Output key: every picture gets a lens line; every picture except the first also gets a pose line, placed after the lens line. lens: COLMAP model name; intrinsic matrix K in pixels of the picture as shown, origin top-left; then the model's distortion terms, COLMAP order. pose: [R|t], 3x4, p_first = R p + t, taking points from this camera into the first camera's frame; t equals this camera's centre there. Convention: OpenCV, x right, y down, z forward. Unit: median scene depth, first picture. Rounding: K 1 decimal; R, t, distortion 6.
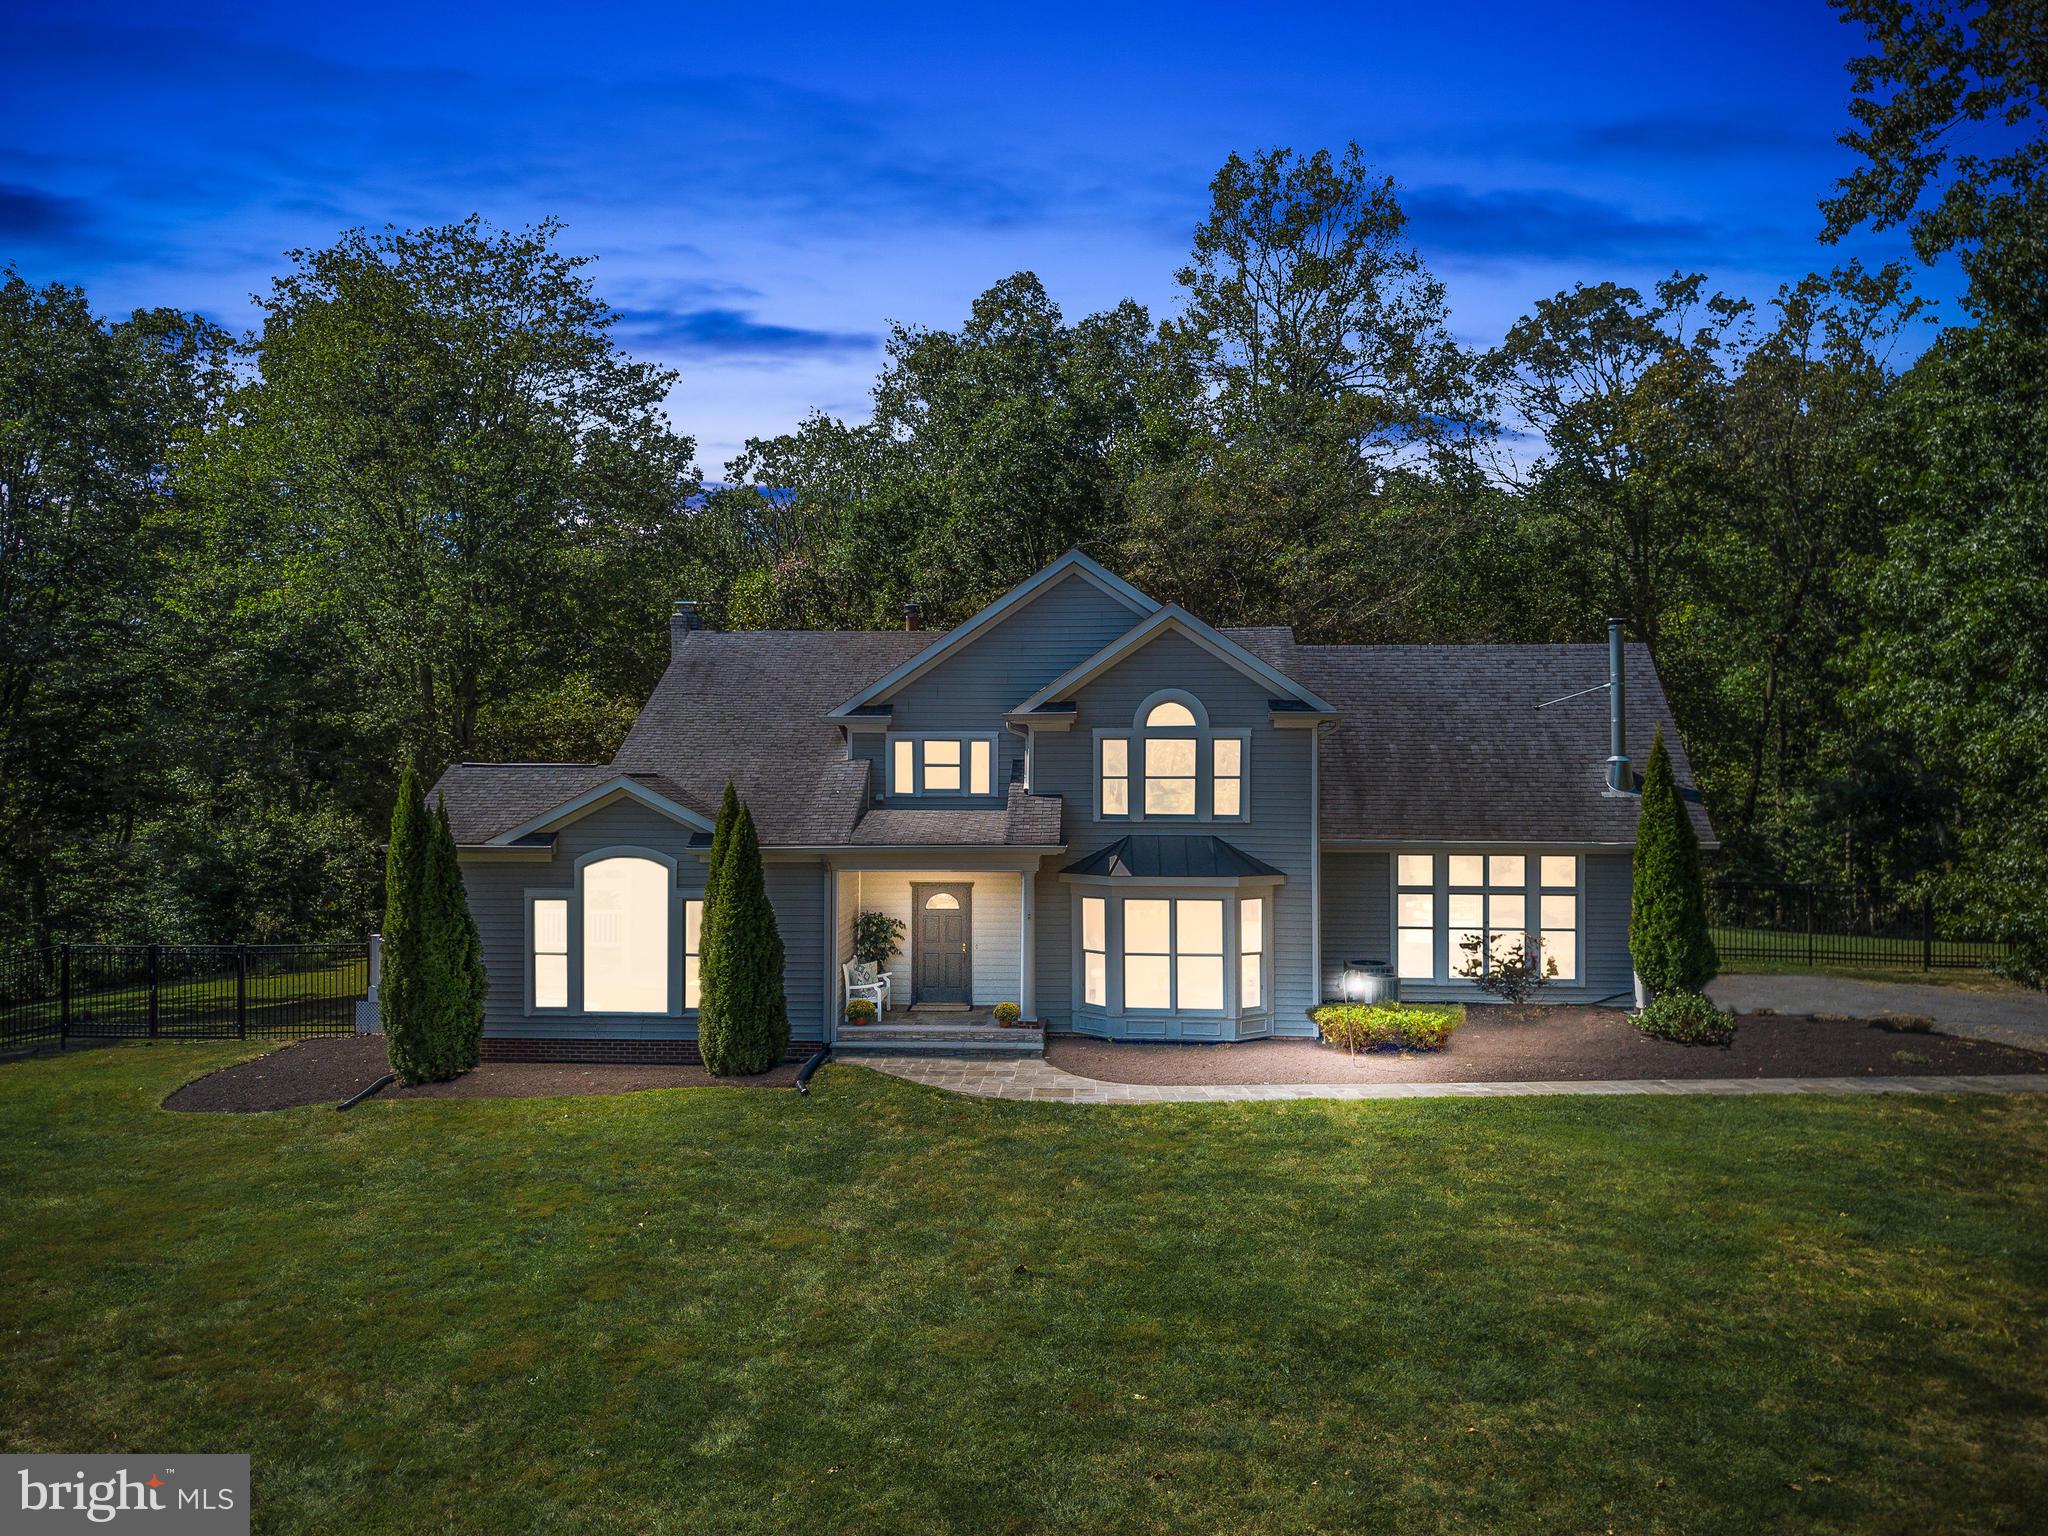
lens RADIAL K [[1593.0, 0, 1027.7], [0, 1593.0, 725.4], [0, 0, 1]] dist [0.037756, -0.000871]
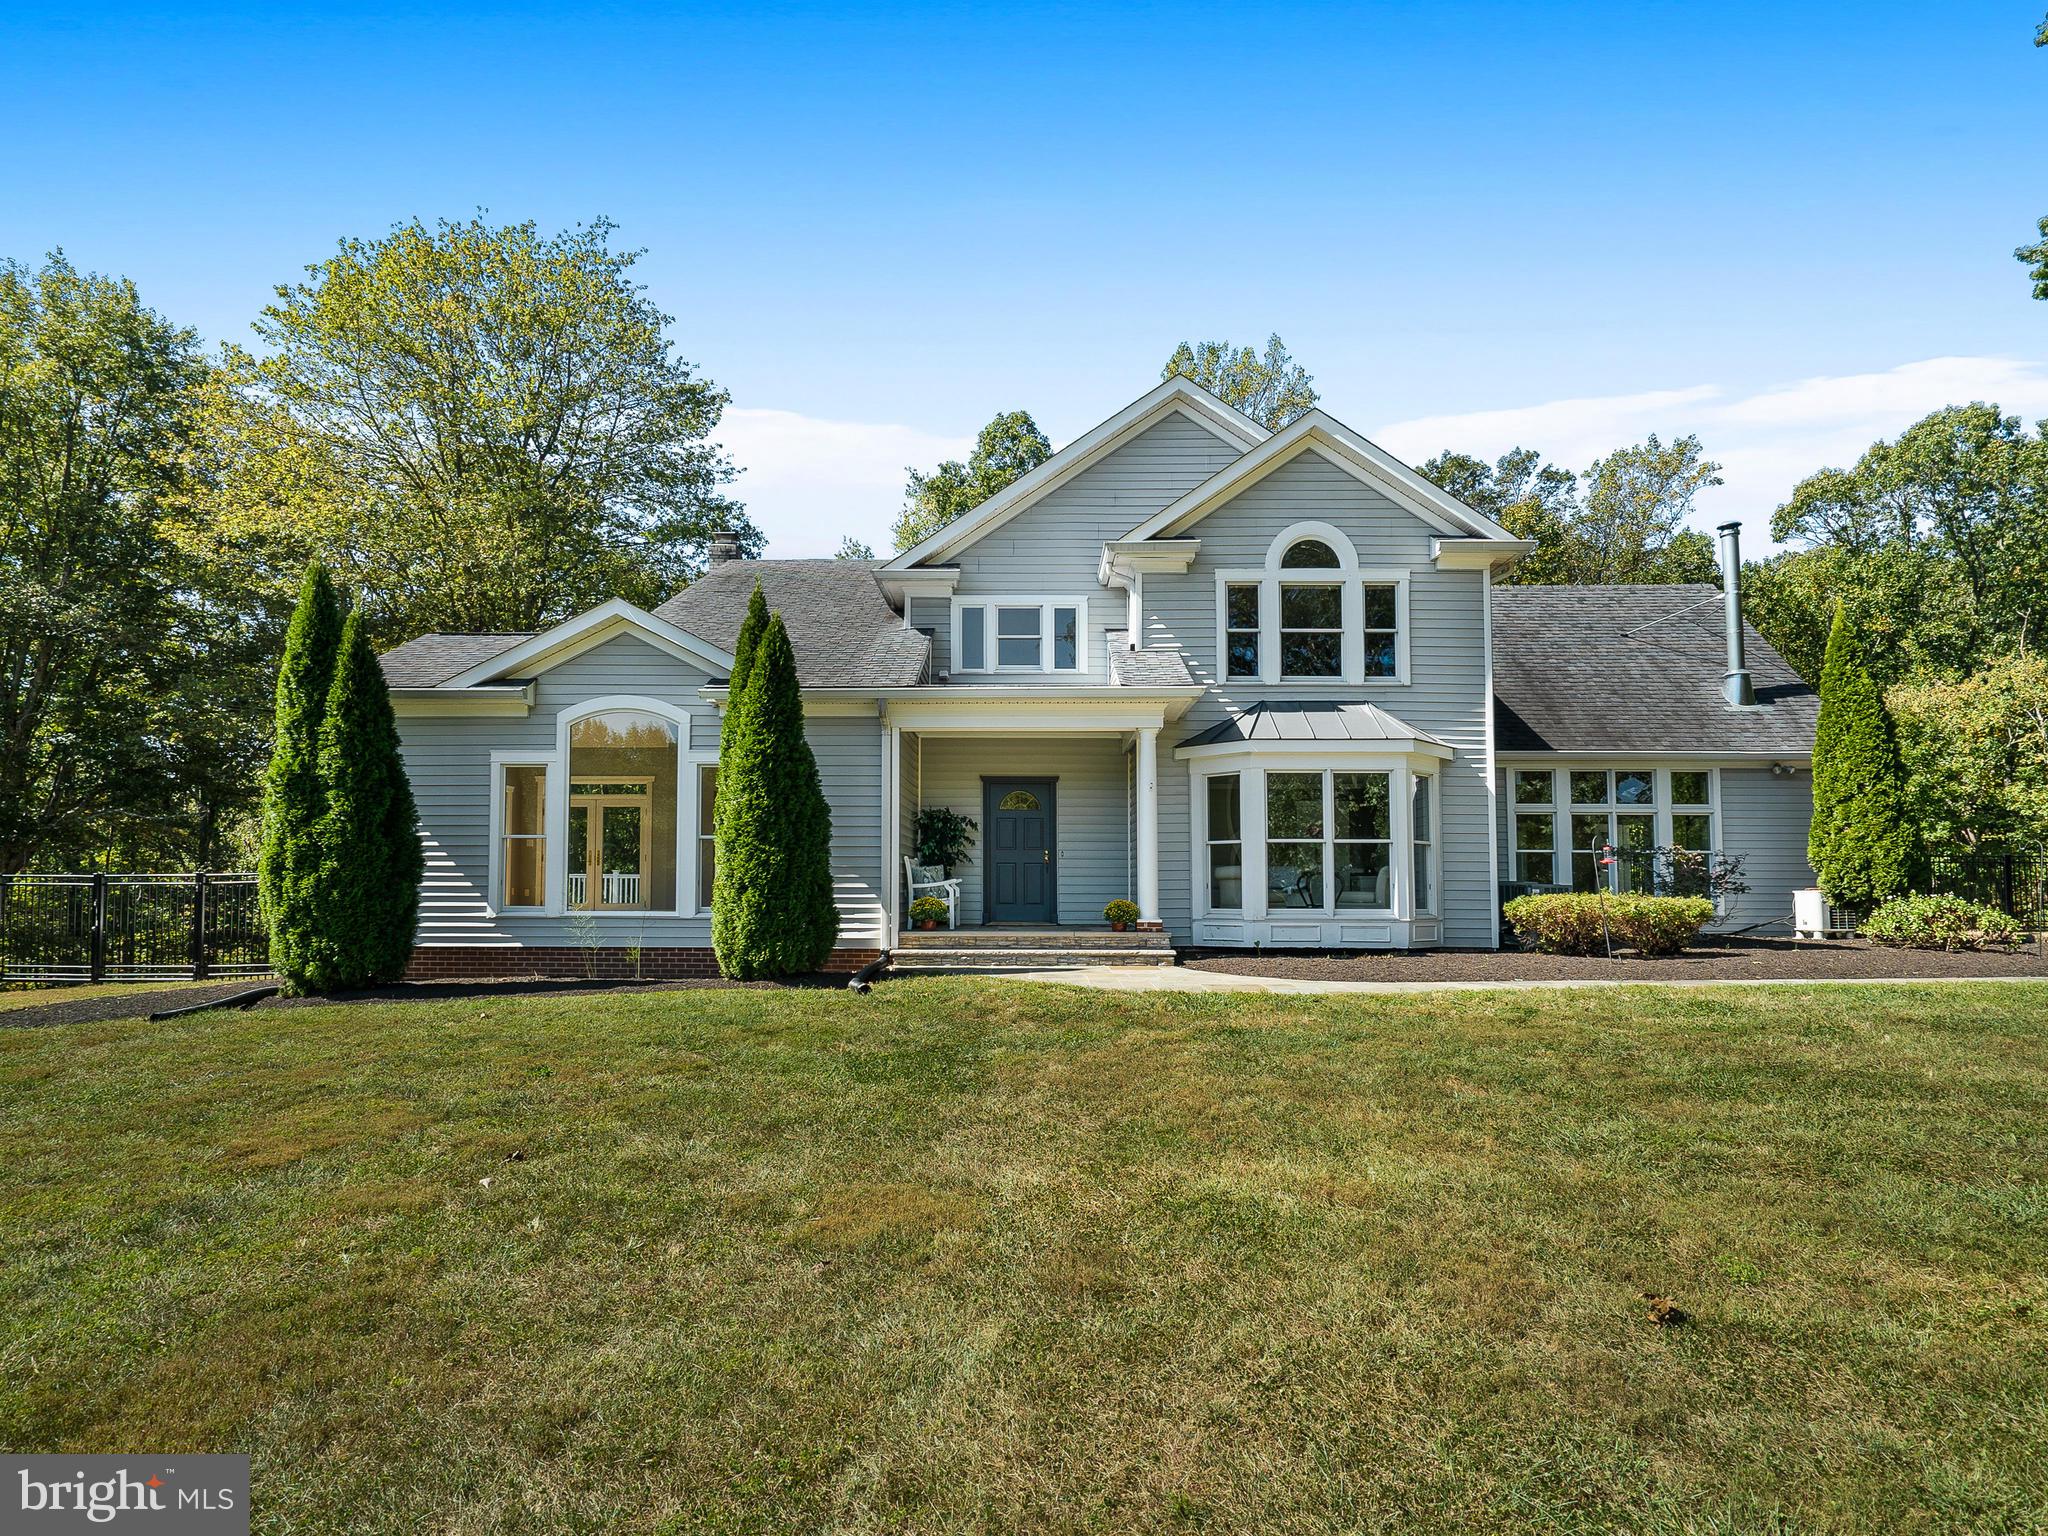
lens RADIAL K [[1124.5, 0, 1019.4], [0, 1124.5, 806.1], [0, 0, 1]] dist [-0.000593, 0.000561]
pose [[0.999755, -0.003578, 0.021839, -0.075243], [0.004272, 0.999484, -0.031834, 0.149784], [-0.021713, 0.031919, 0.999255, 0.469858]]
